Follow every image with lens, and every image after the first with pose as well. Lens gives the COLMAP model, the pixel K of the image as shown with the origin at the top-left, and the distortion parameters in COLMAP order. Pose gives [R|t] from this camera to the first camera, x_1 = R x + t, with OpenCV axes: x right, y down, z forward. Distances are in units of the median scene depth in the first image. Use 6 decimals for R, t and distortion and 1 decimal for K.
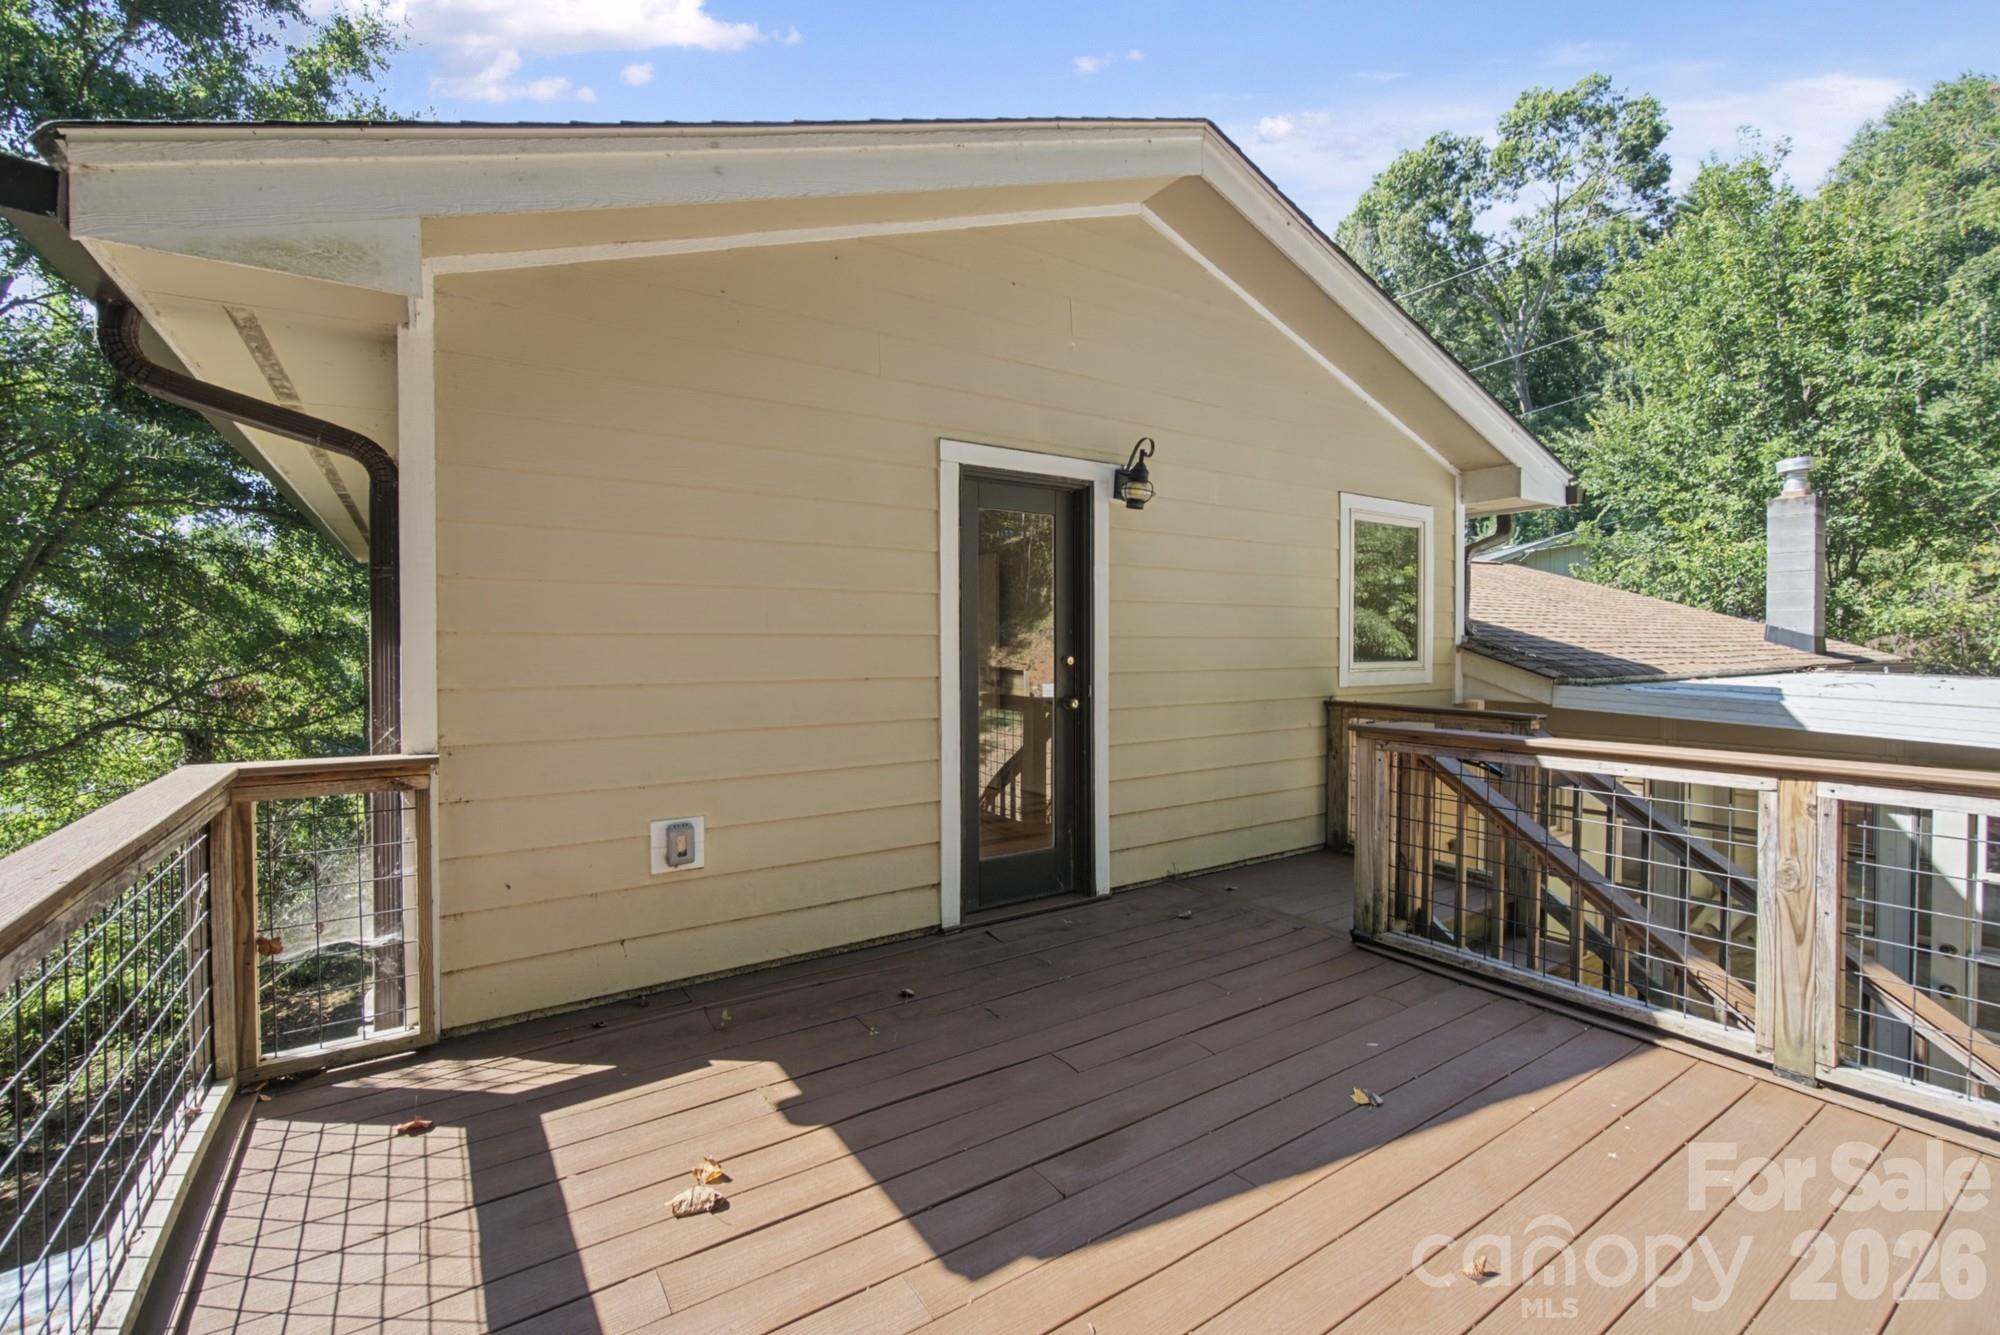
lens RADIAL K [[861.2, 0, 1001.2], [0, 861.2, 659.4], [0, 0, 1]] dist [0.003984, 0.000006]
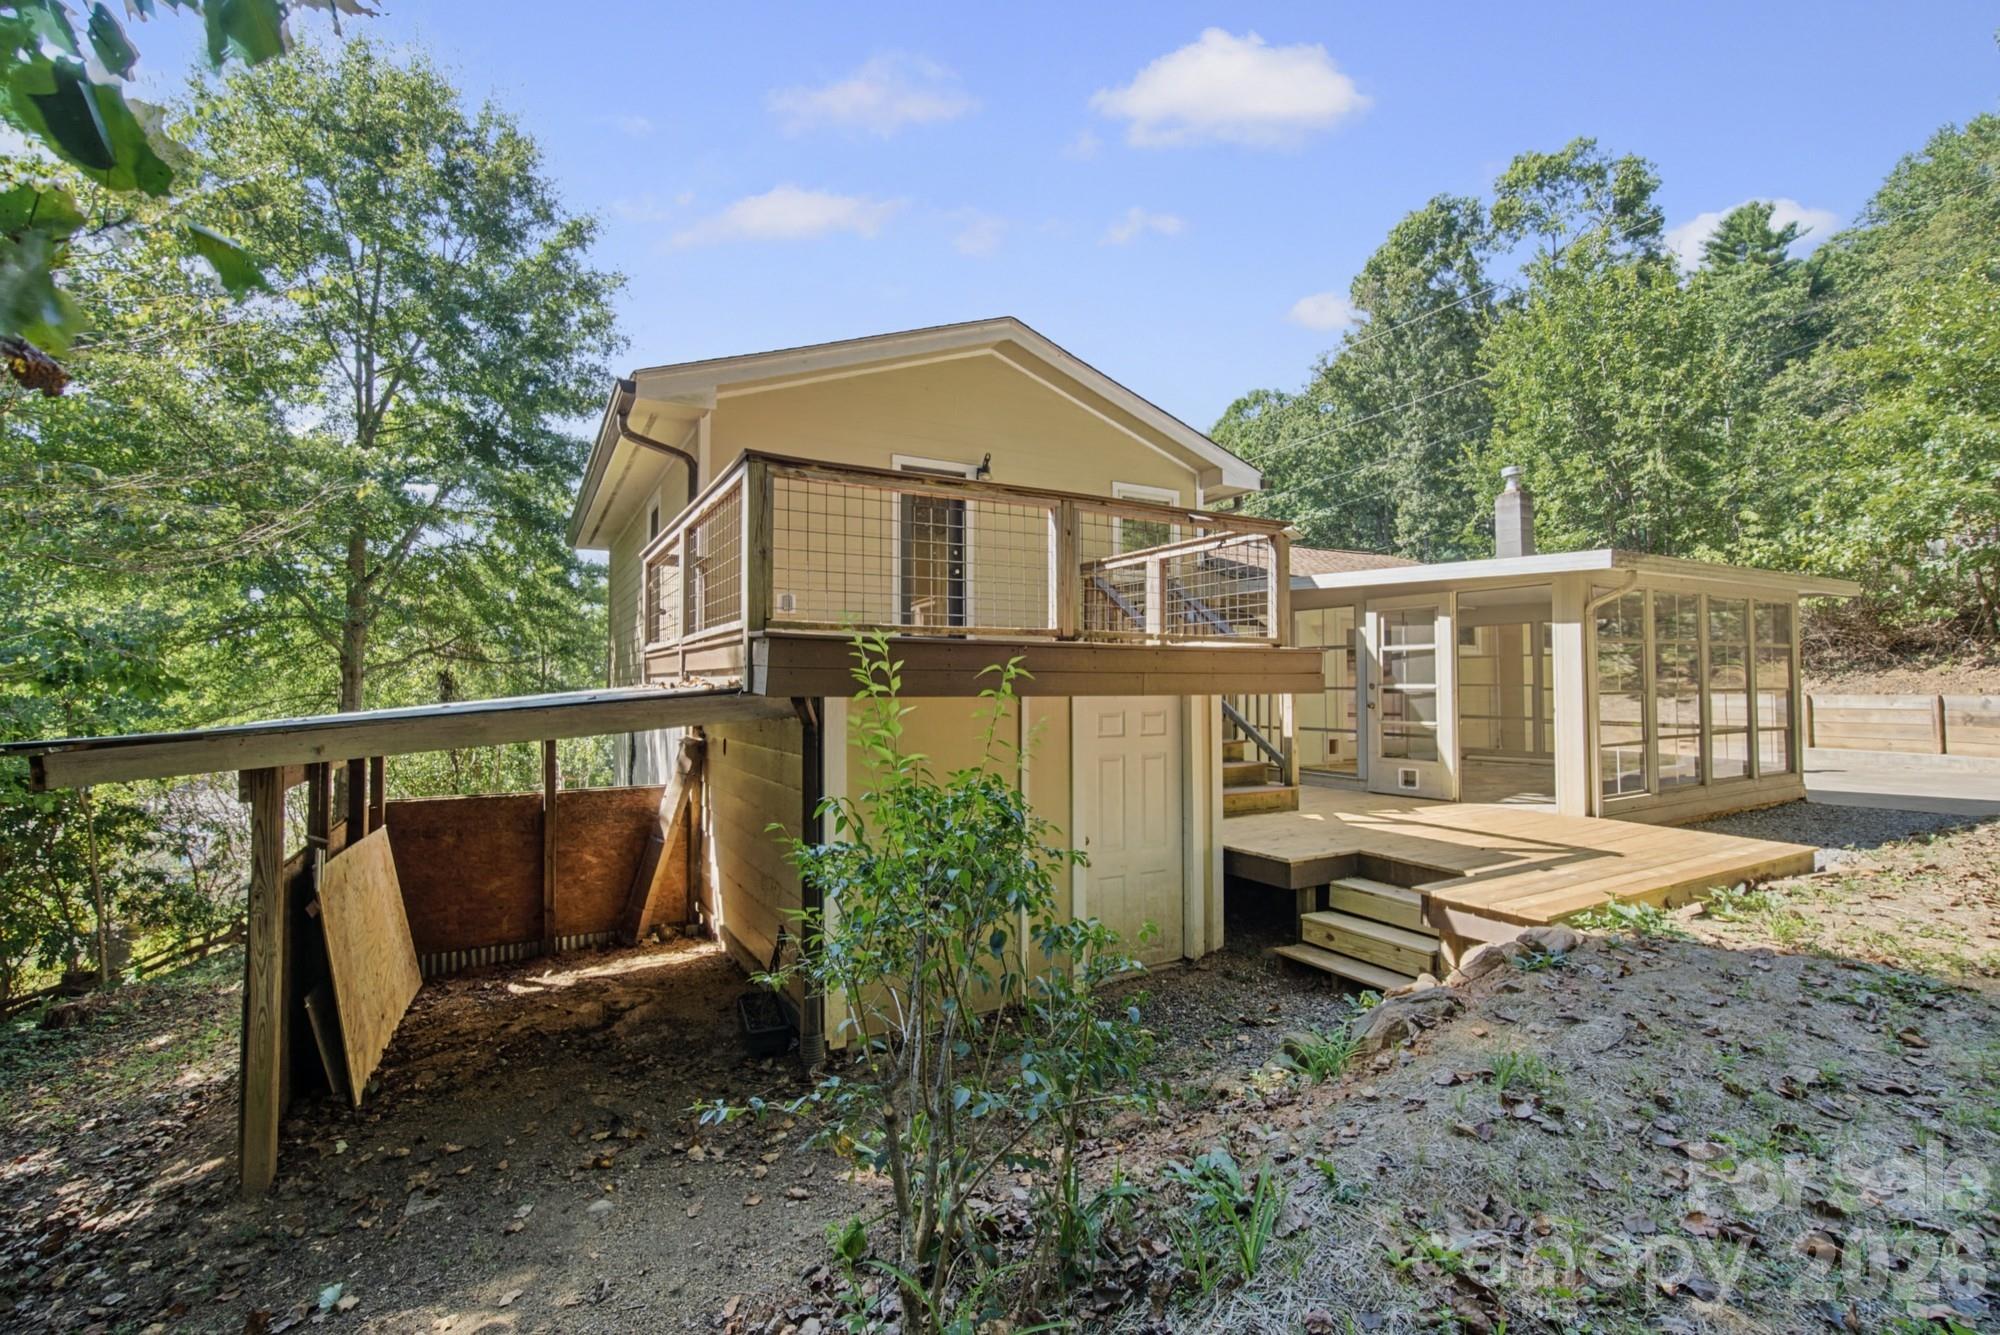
lens RADIAL K [[861.2, 0, 999.4], [0, 861.2, 667.5], [0, 0, 1]] dist [0.003984, 0.000006]
pose [[0.996995, -0.003258, -0.077400, 0.034446], [0.000023, 0.999128, -0.041764, 0.037302], [0.077468, 0.041636, 0.996125, -0.114554]]
